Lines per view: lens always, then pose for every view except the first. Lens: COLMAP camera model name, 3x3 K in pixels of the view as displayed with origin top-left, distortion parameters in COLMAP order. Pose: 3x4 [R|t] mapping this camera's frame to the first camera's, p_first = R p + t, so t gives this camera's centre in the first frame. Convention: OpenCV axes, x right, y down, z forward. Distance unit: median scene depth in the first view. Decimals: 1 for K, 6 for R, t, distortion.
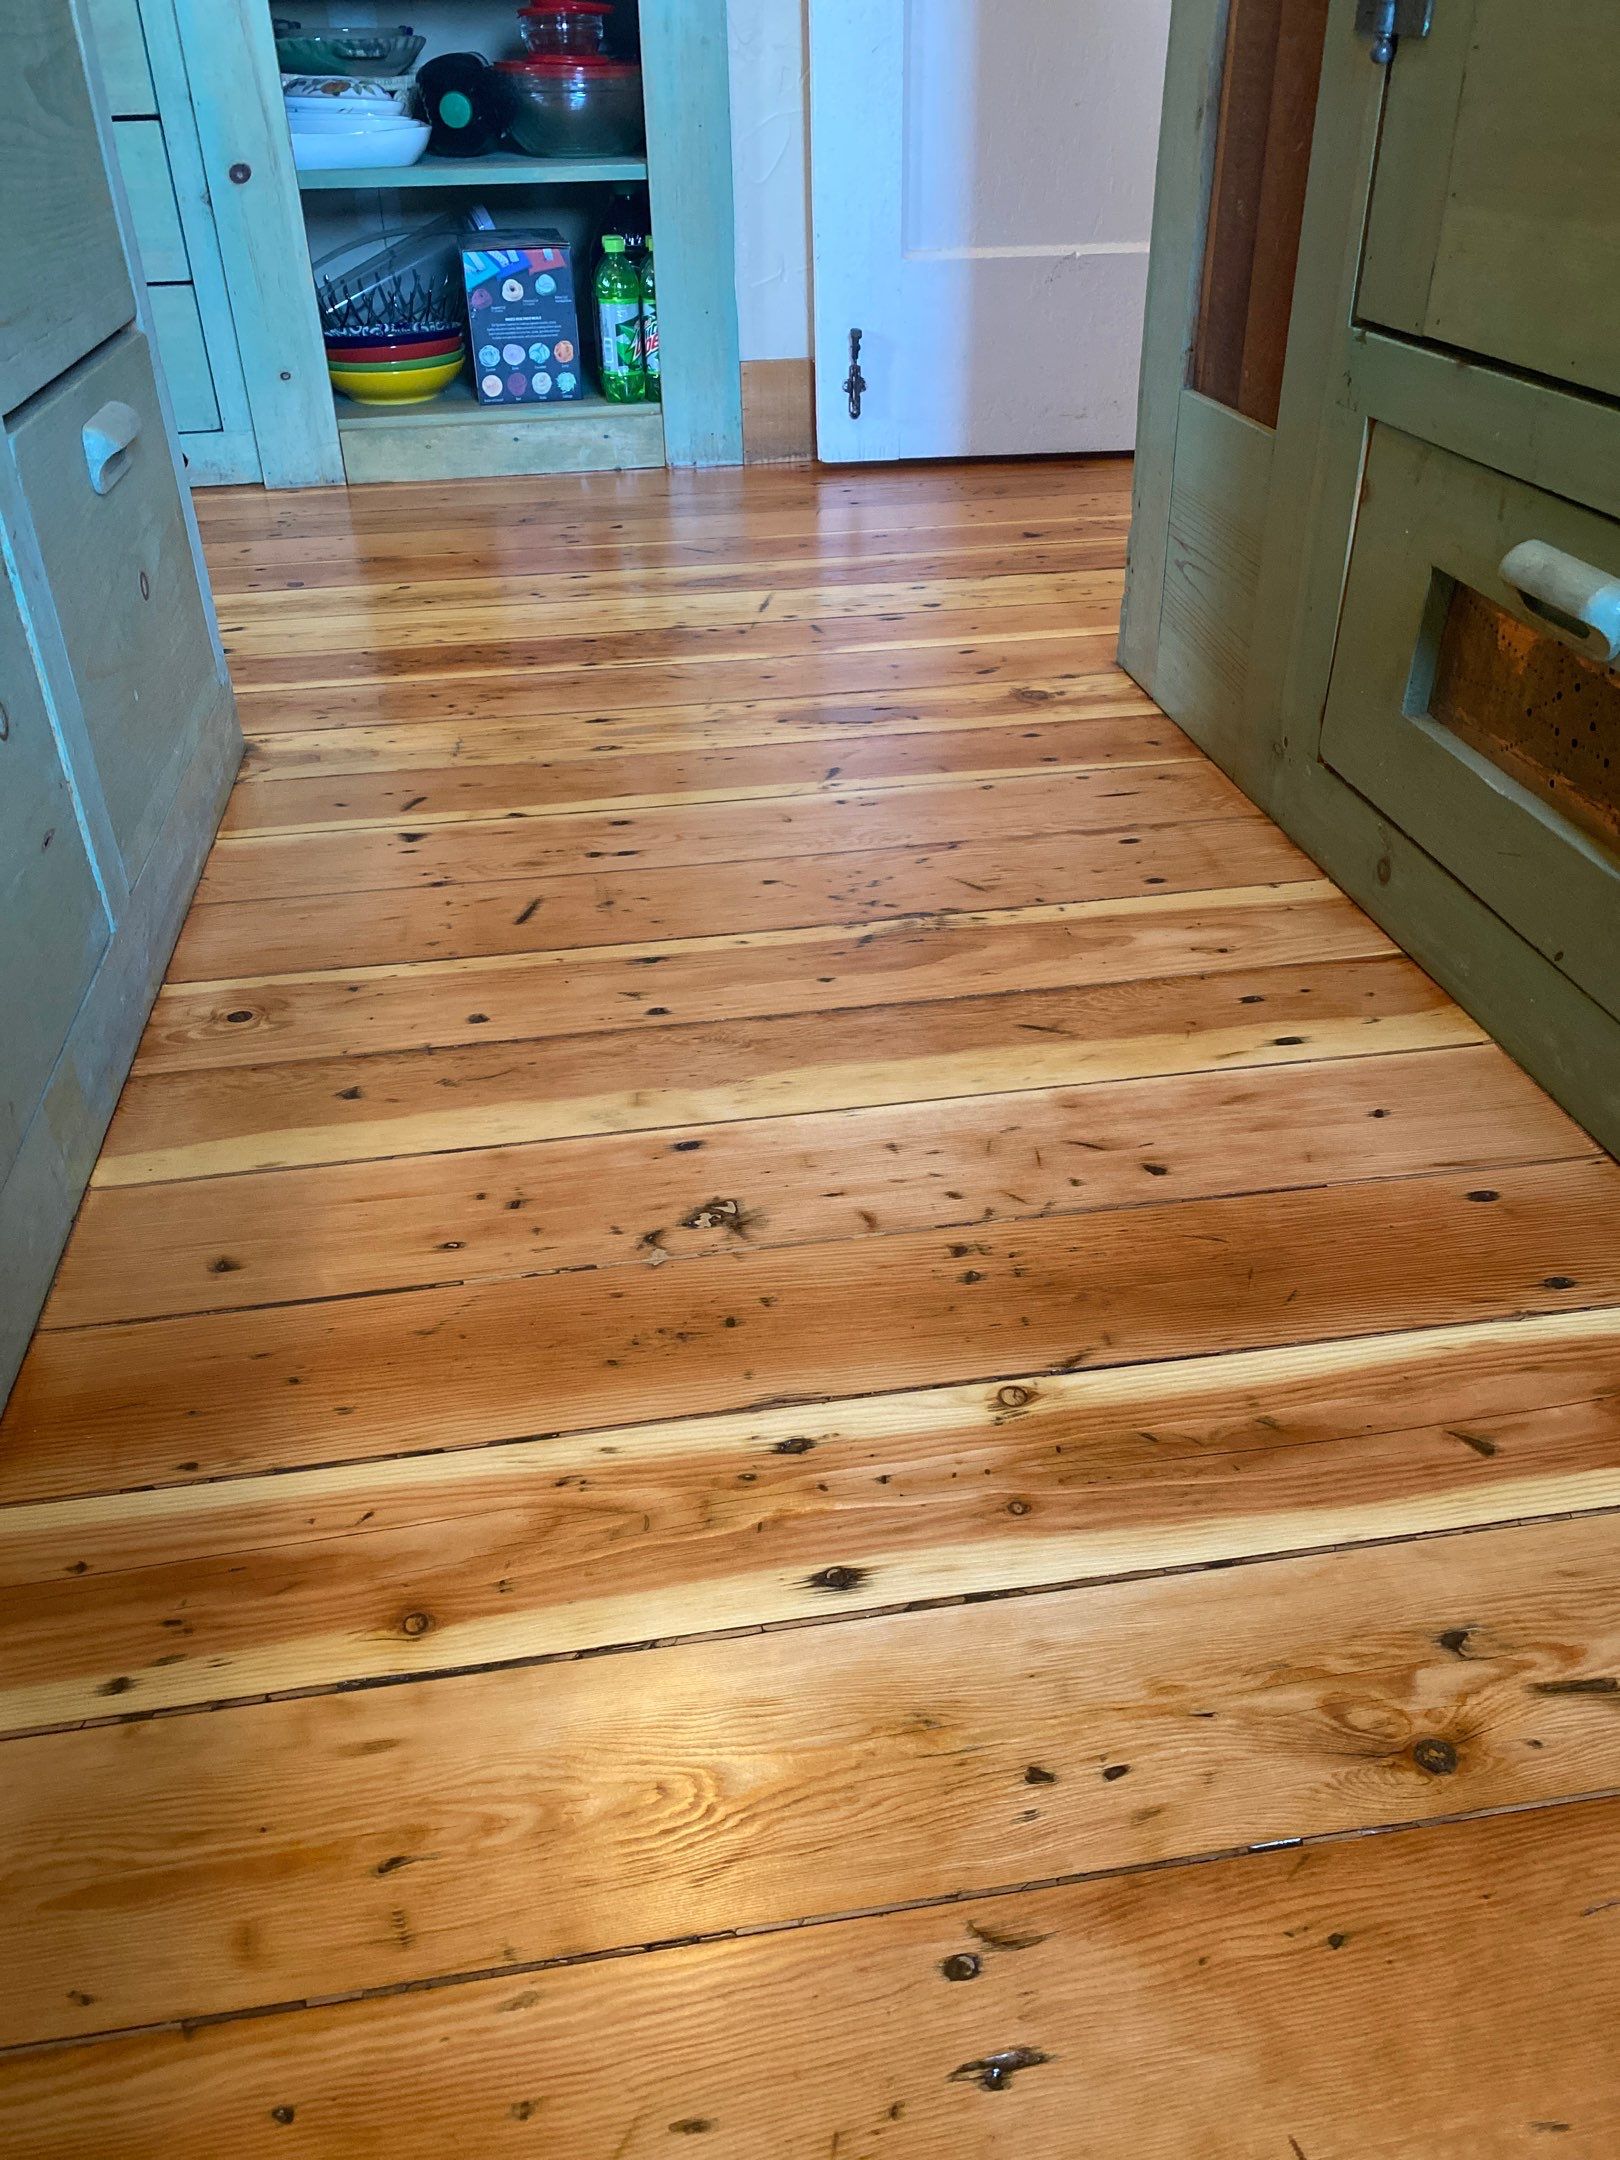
lens RADIAL K [[1657.8, 0, 801.5], [0, 1657.8, 1075.8], [0, 0, 1]] dist [0.010171, -0.006013]
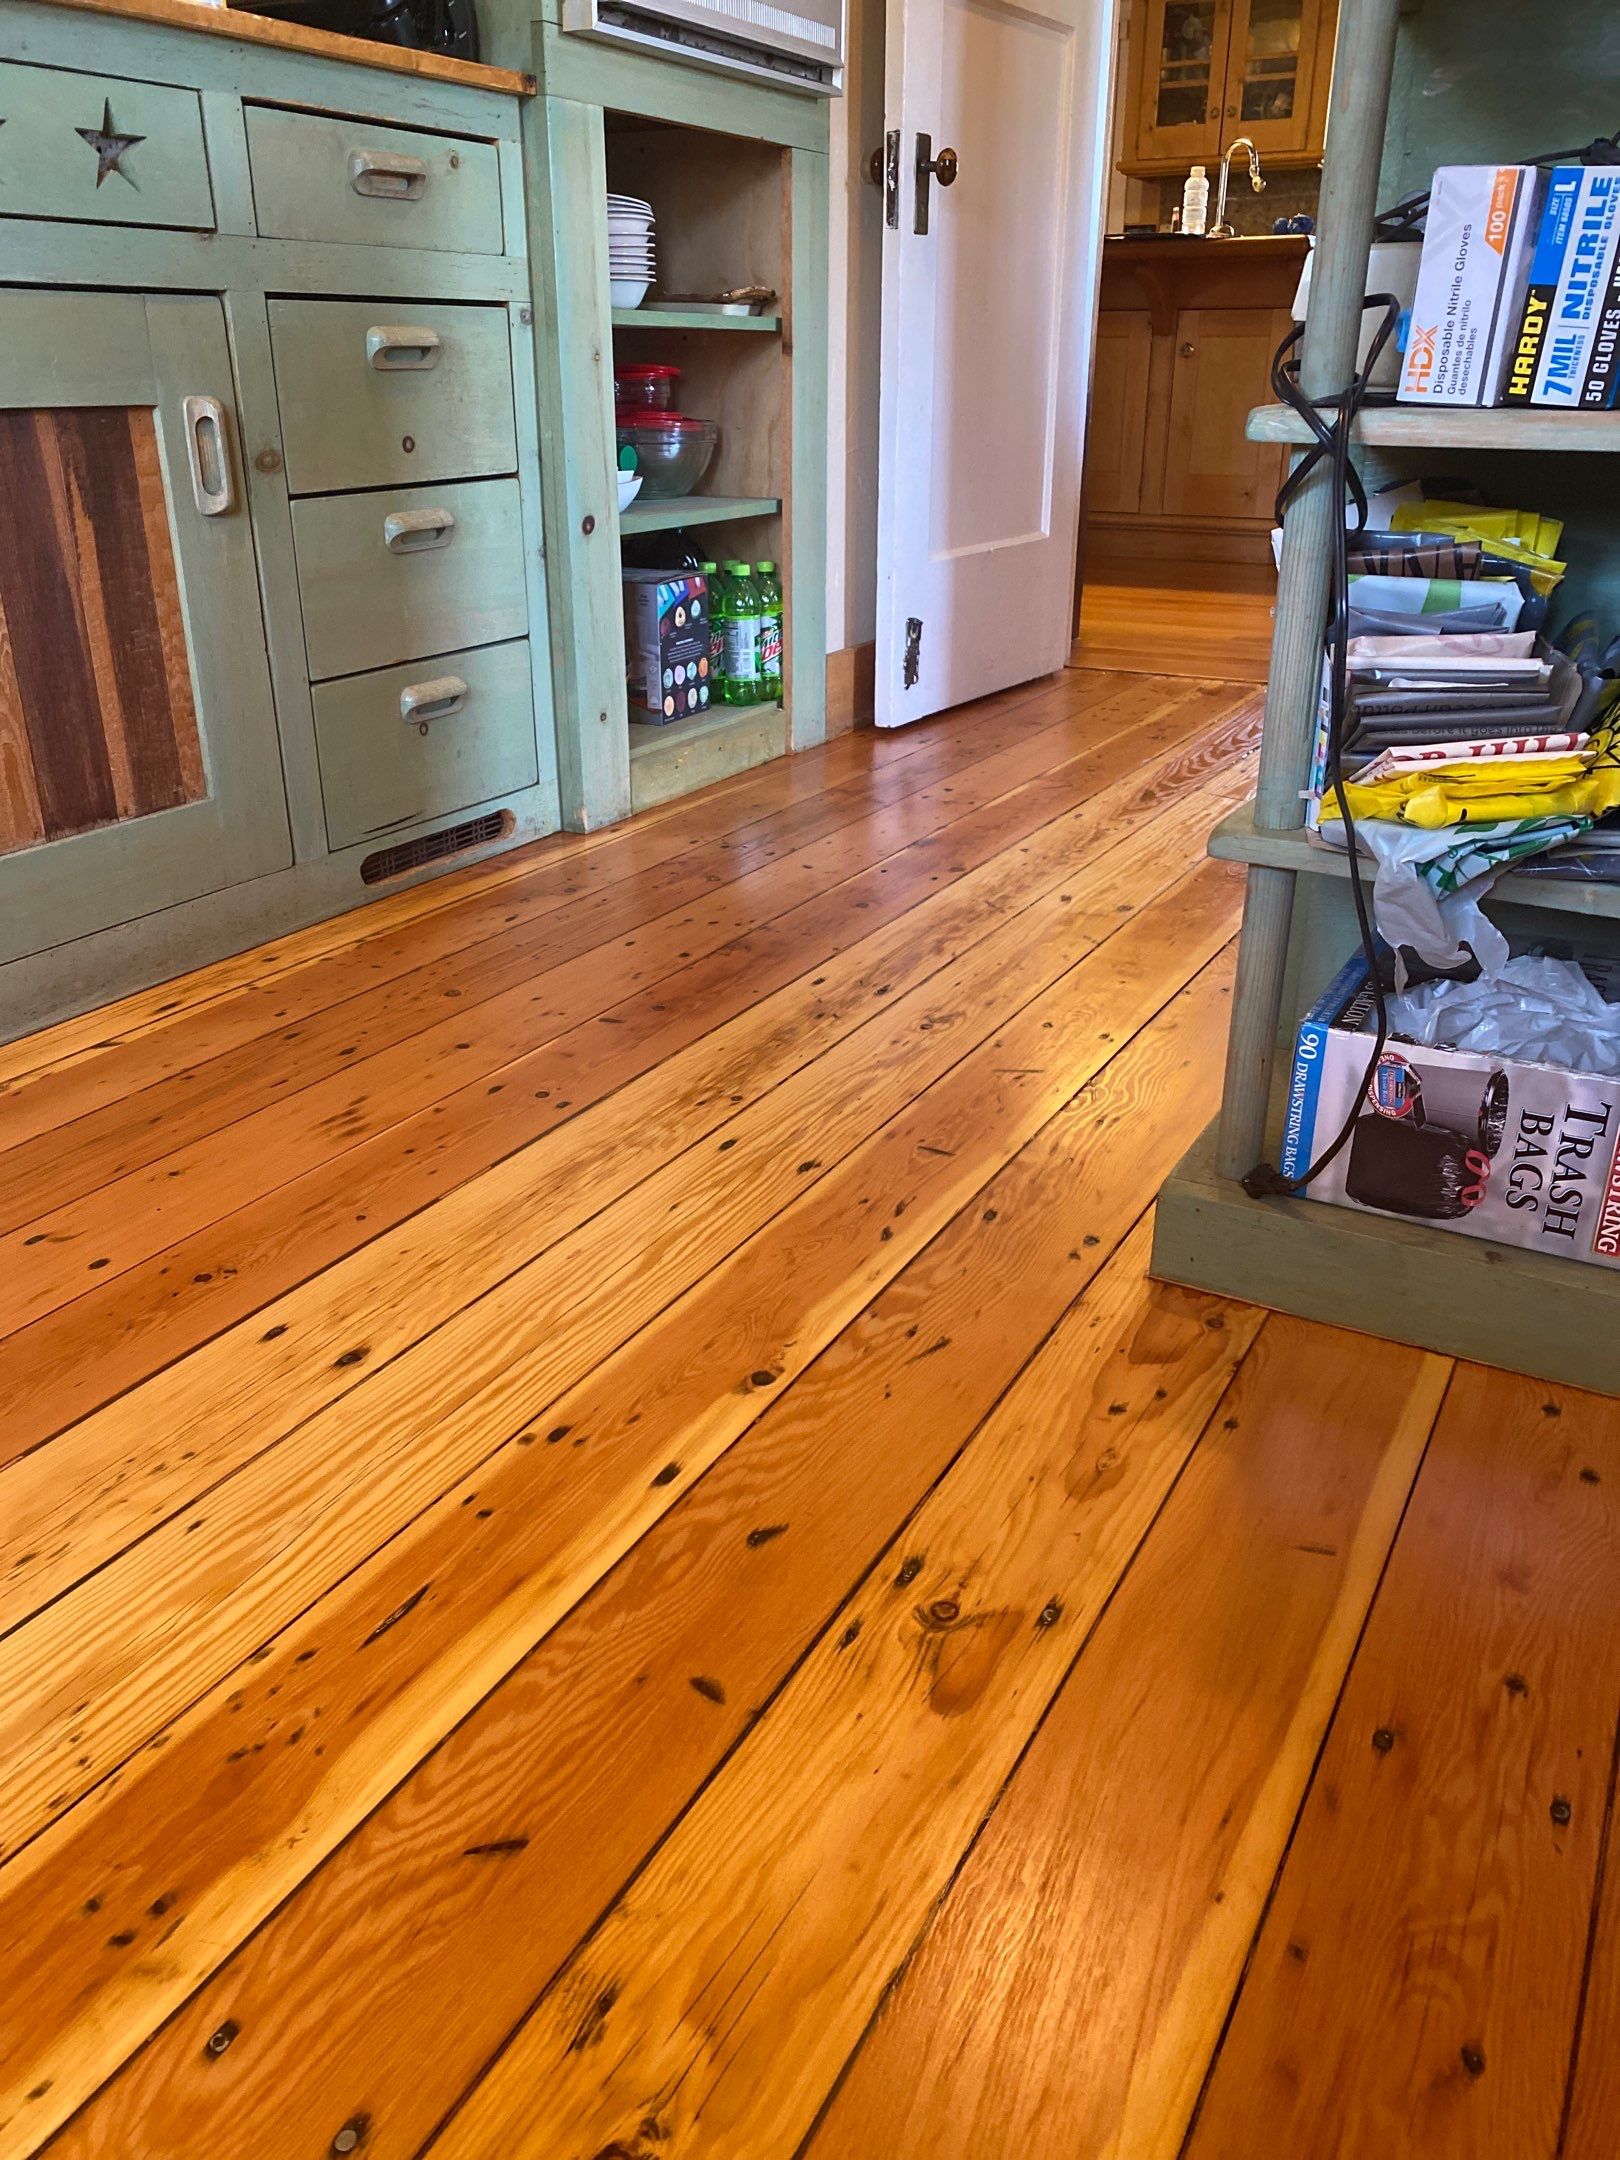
lens RADIAL K [[1657.8, 0, 801.5], [0, 1657.8, 1075.8], [0, 0, 1]] dist [0.010171, -0.006013]
pose [[0.613717, -0.294240, 0.732649, -0.978886], [0.411337, 0.911232, 0.021397, -0.196550], [-0.673909, 0.288234, 0.680270, 0.312714]]
